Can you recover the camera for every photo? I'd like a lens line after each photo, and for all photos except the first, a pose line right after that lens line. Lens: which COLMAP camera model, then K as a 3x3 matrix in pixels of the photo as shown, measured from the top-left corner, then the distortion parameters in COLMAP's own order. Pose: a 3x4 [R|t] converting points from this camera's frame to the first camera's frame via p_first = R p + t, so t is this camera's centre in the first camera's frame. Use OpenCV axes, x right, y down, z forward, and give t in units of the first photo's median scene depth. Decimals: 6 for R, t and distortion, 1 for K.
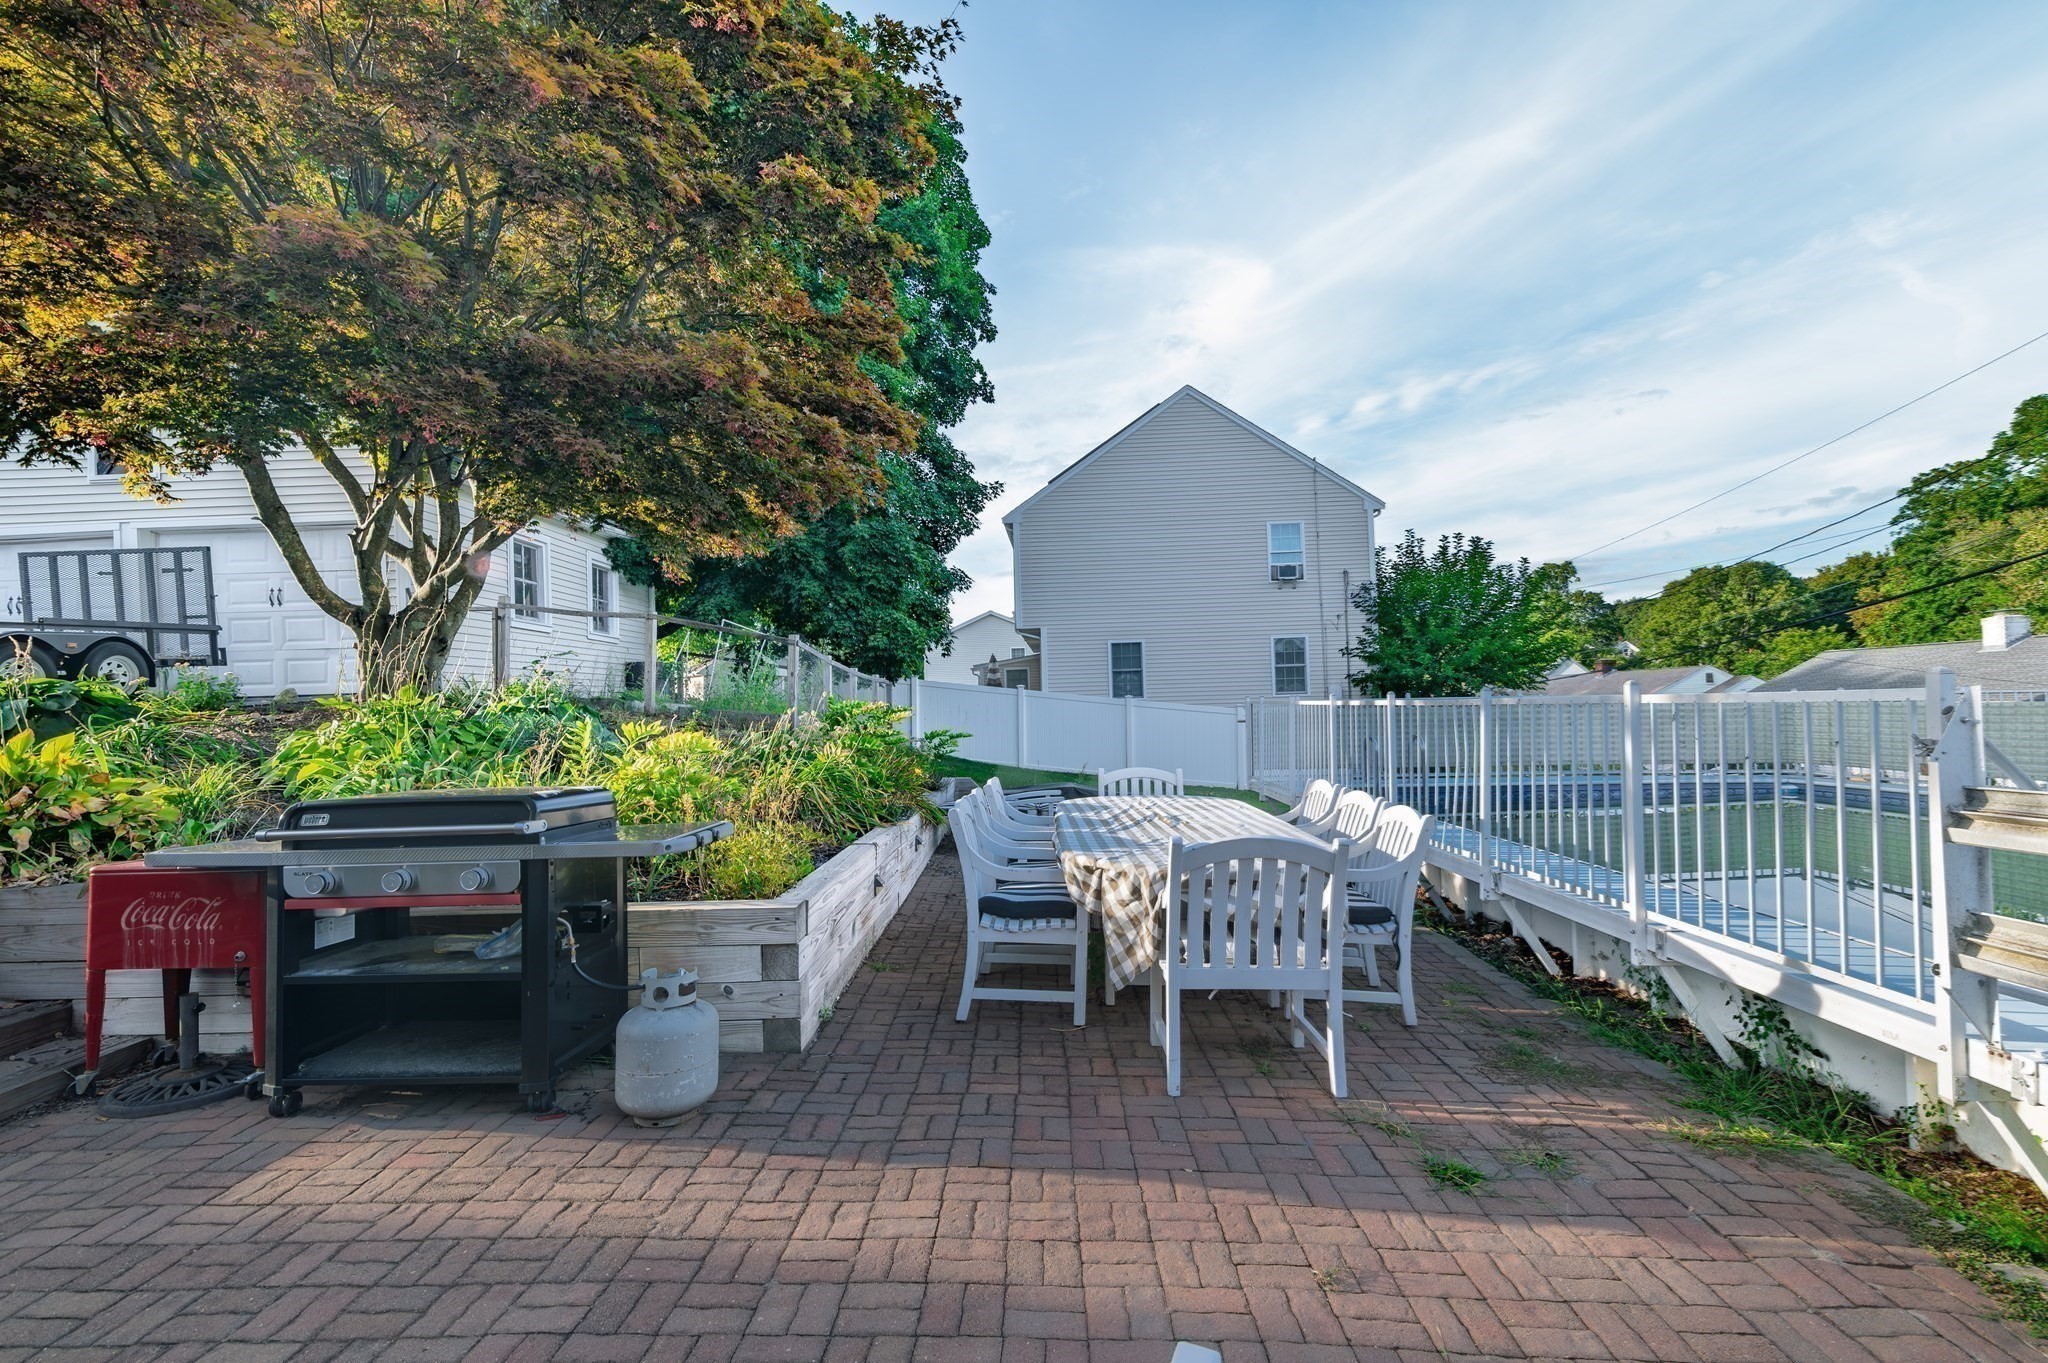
lens RADIAL K [[919.3, 0, 1007.4], [0, 919.3, 700.3], [0, 0, 1]] dist [0.013388, -0.000247]
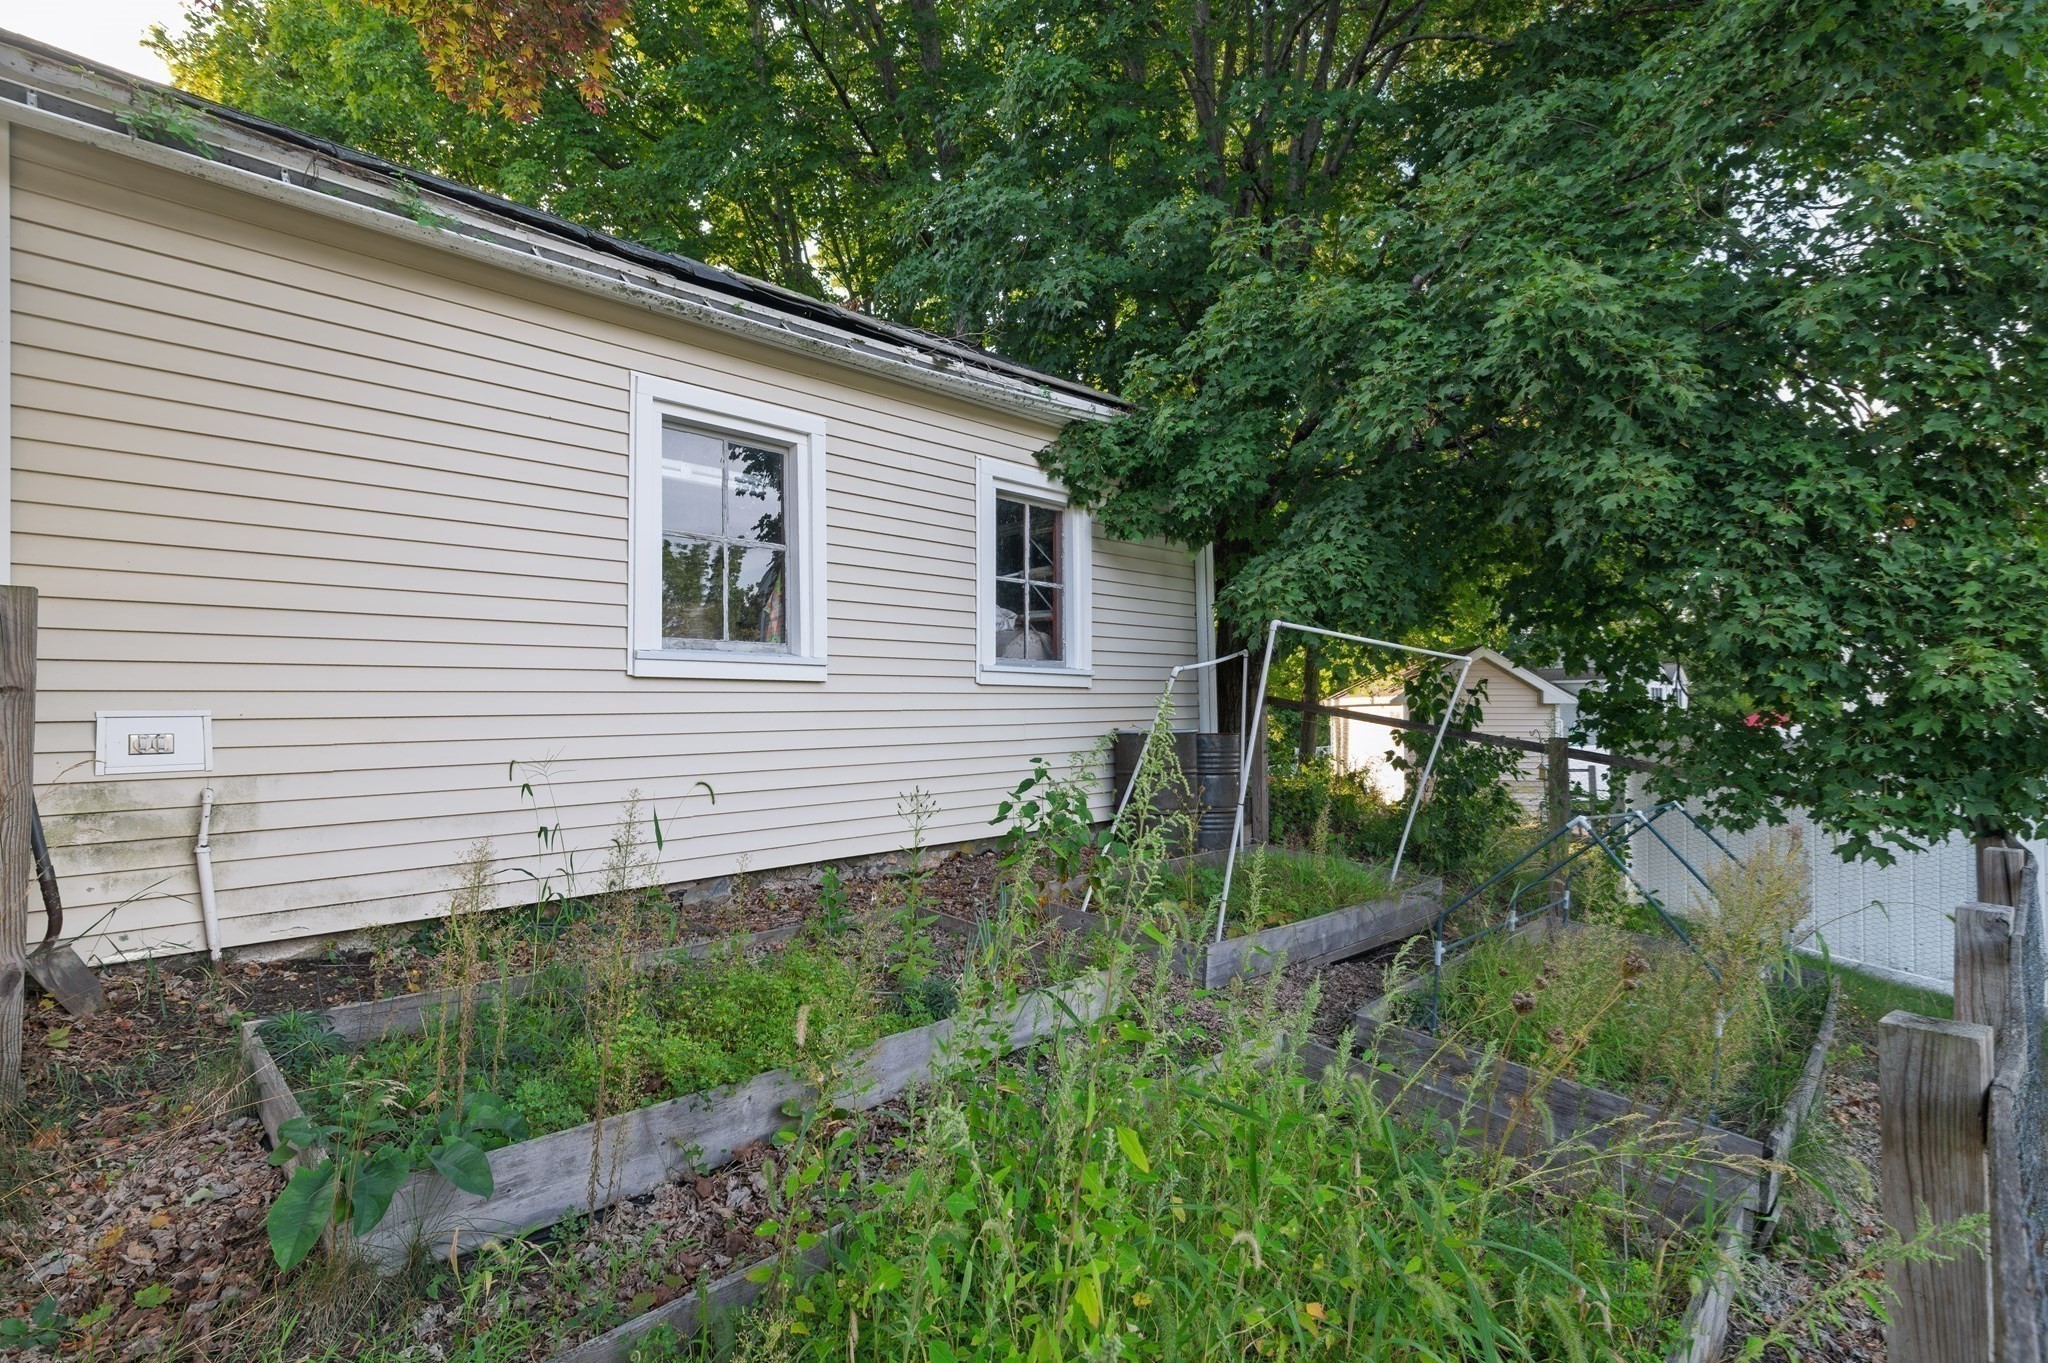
lens RADIAL K [[919.3, 0, 1044.5], [0, 919.3, 687.7], [0, 0, 1]] dist [0.013388, -0.000247]
pose [[0.729990, 0.006274, -0.683429, -0.153320], [-0.009664, 0.999953, -0.001143, -0.058385], [0.683389, 0.007439, 0.730016, 0.675806]]
